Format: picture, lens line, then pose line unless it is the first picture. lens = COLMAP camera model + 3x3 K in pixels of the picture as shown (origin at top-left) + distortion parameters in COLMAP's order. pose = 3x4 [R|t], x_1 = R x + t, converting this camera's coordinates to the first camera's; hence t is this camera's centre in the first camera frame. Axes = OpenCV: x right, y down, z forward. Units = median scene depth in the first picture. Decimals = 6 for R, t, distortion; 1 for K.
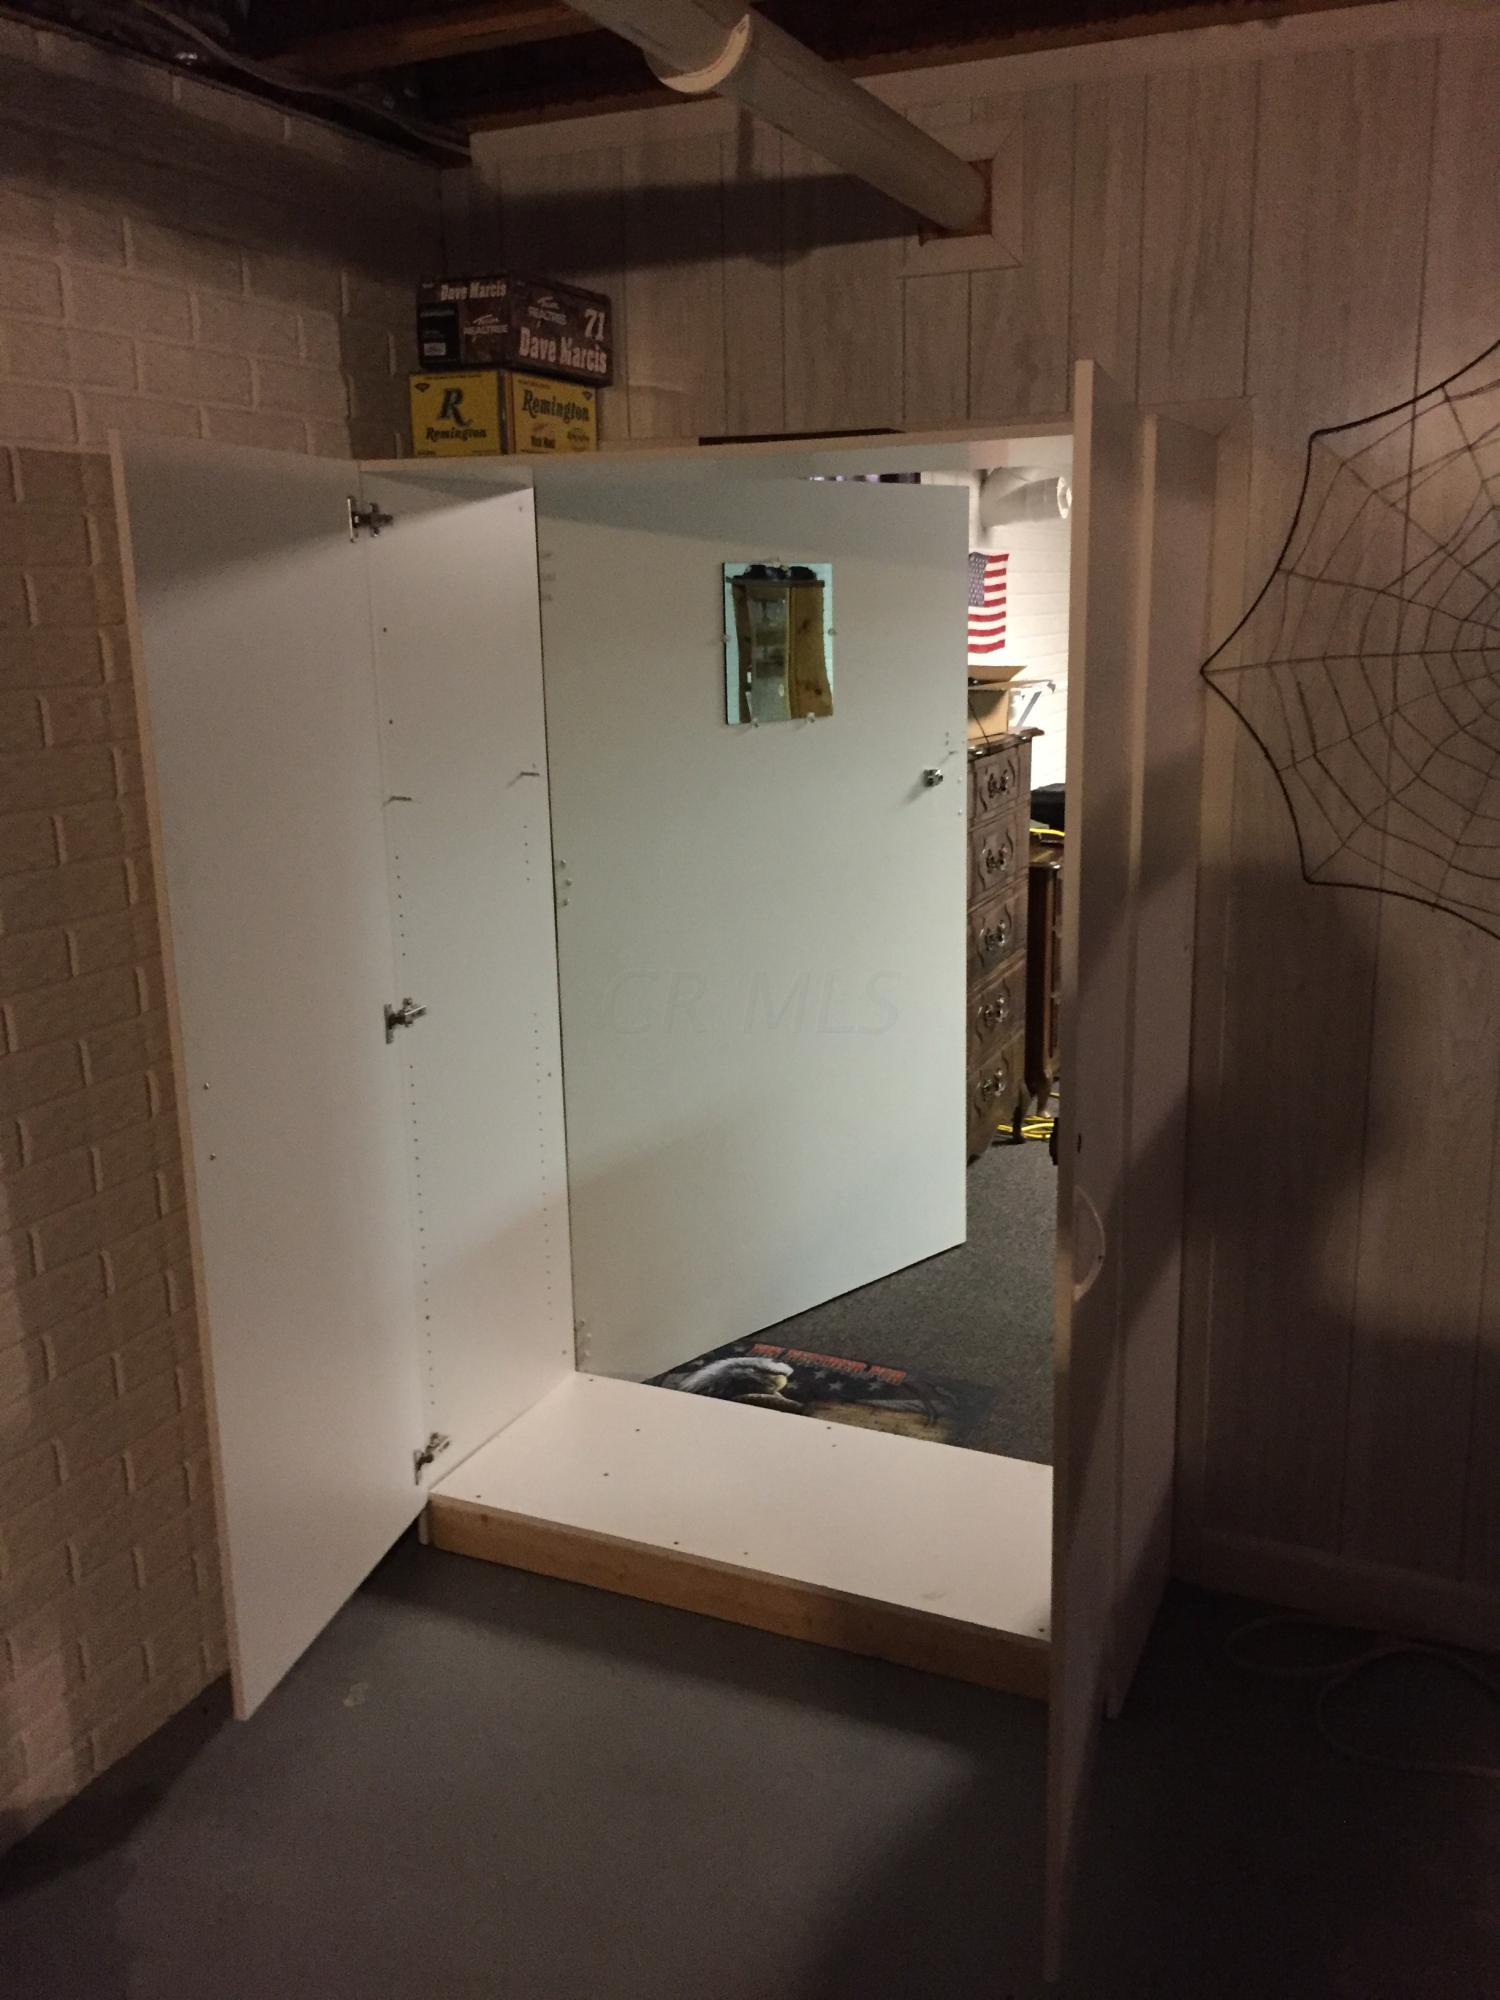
lens RADIAL K [[1697.6, 0, 750.7], [0, 1697.6, 997.2], [0, 0, 1]] dist [0.050178, -0.069408]
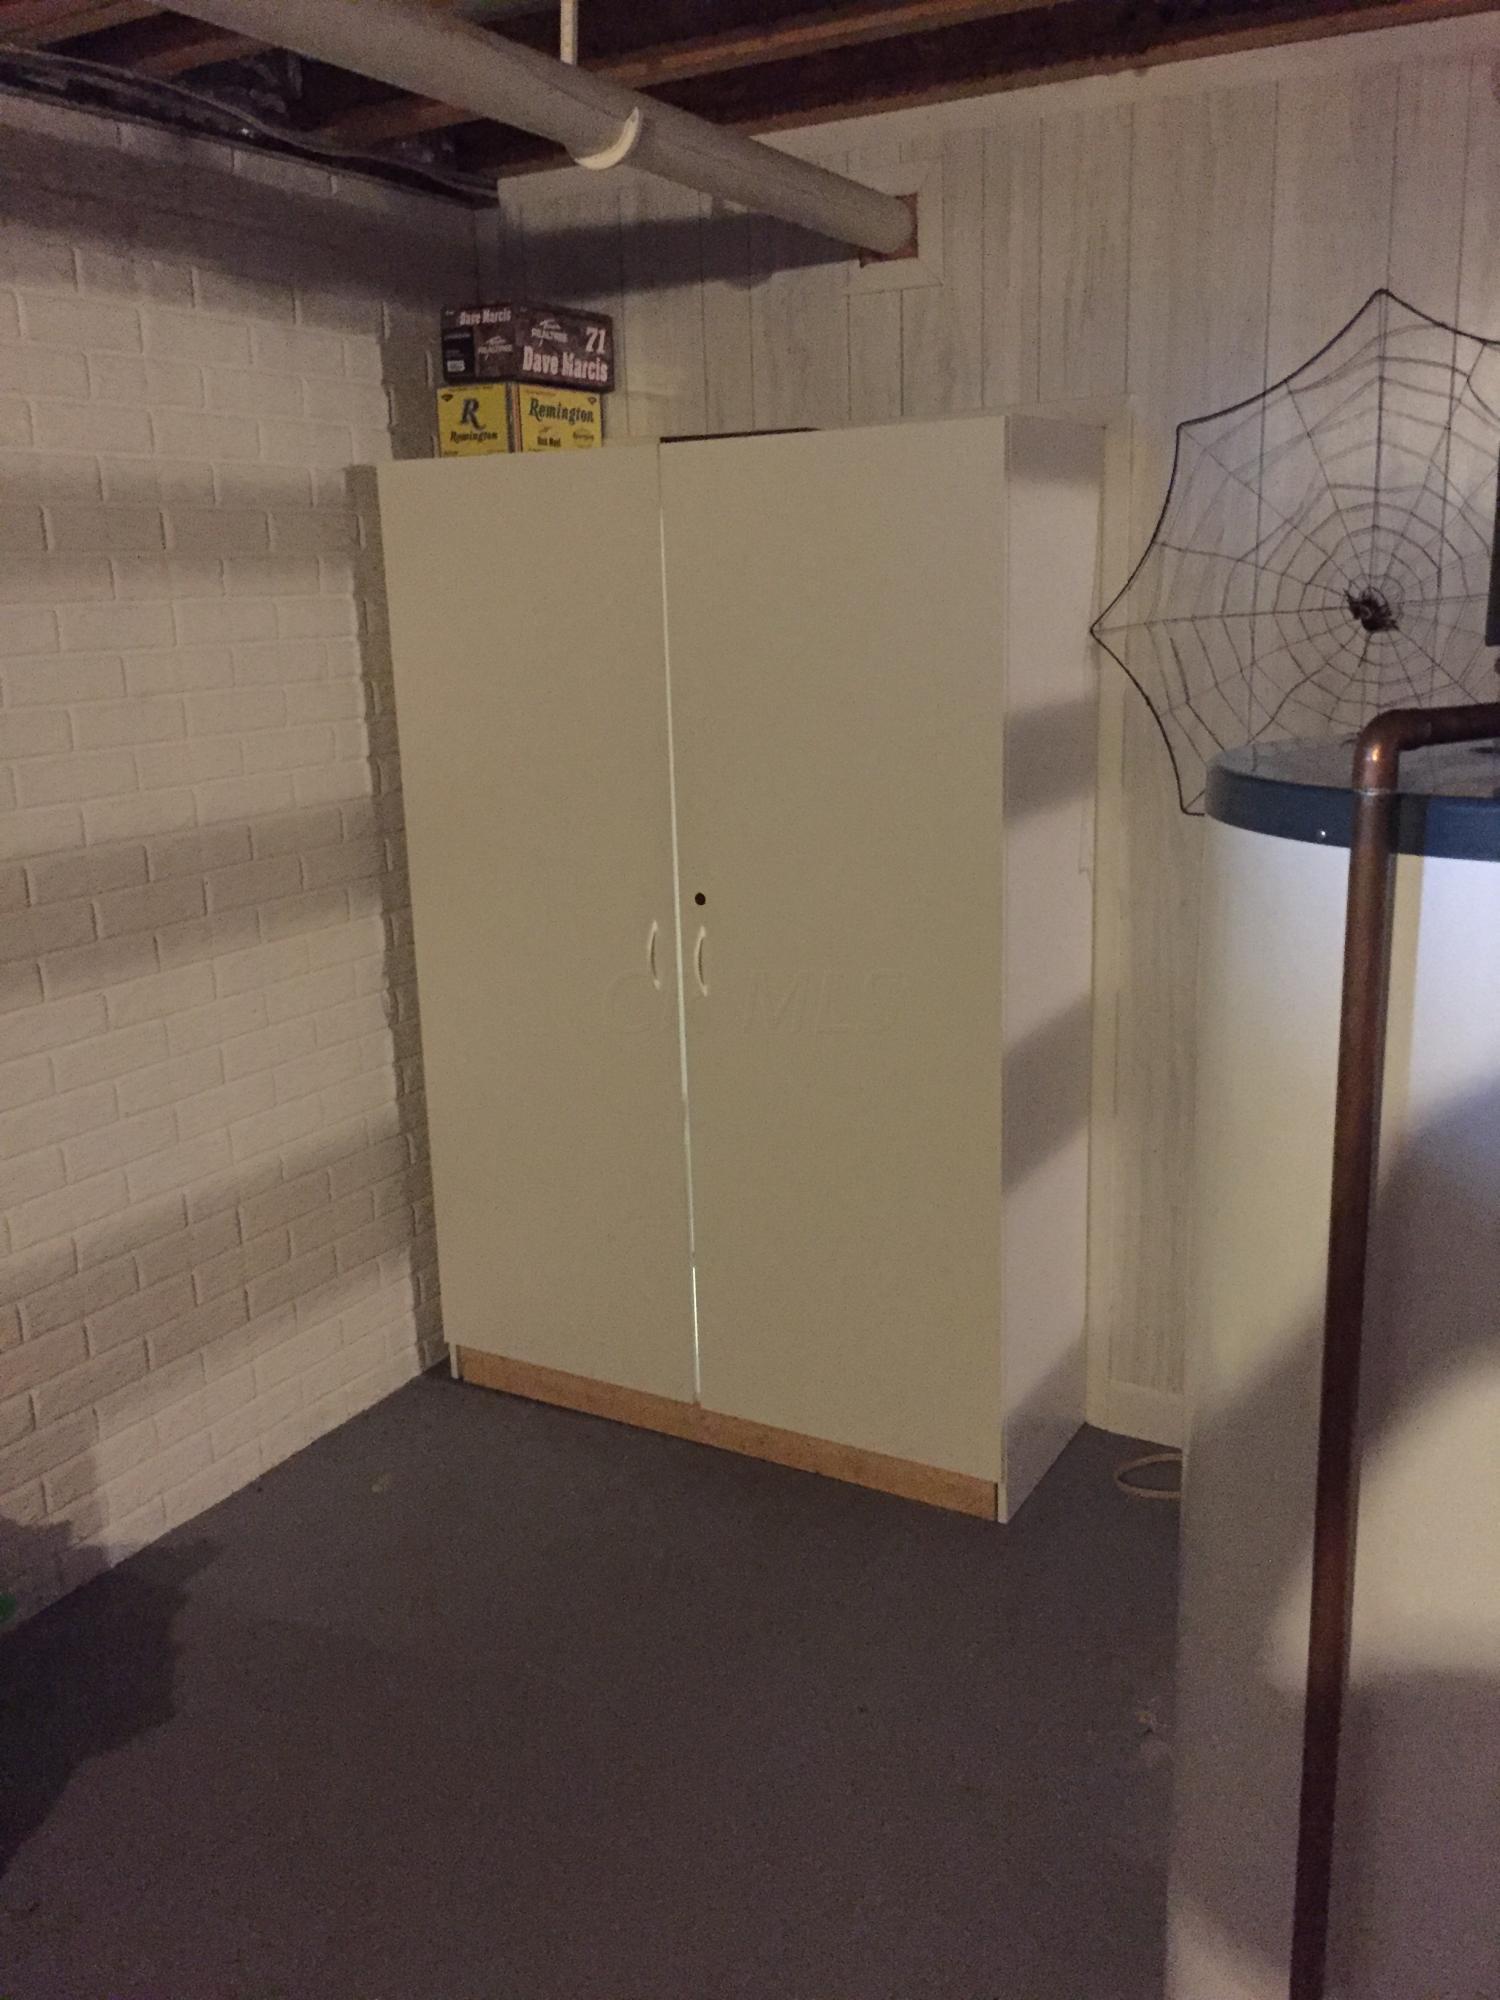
lens RADIAL K [[1697.6, 0, 752.5], [0, 1697.6, 999.8], [0, 0, 1]] dist [0.050178, -0.069408]
pose [[0.994940, 0.014168, -0.099466, 0.150693], [-0.013011, 0.999840, 0.012273, 0.048483], [0.099624, -0.010917, 0.994965, -0.179008]]
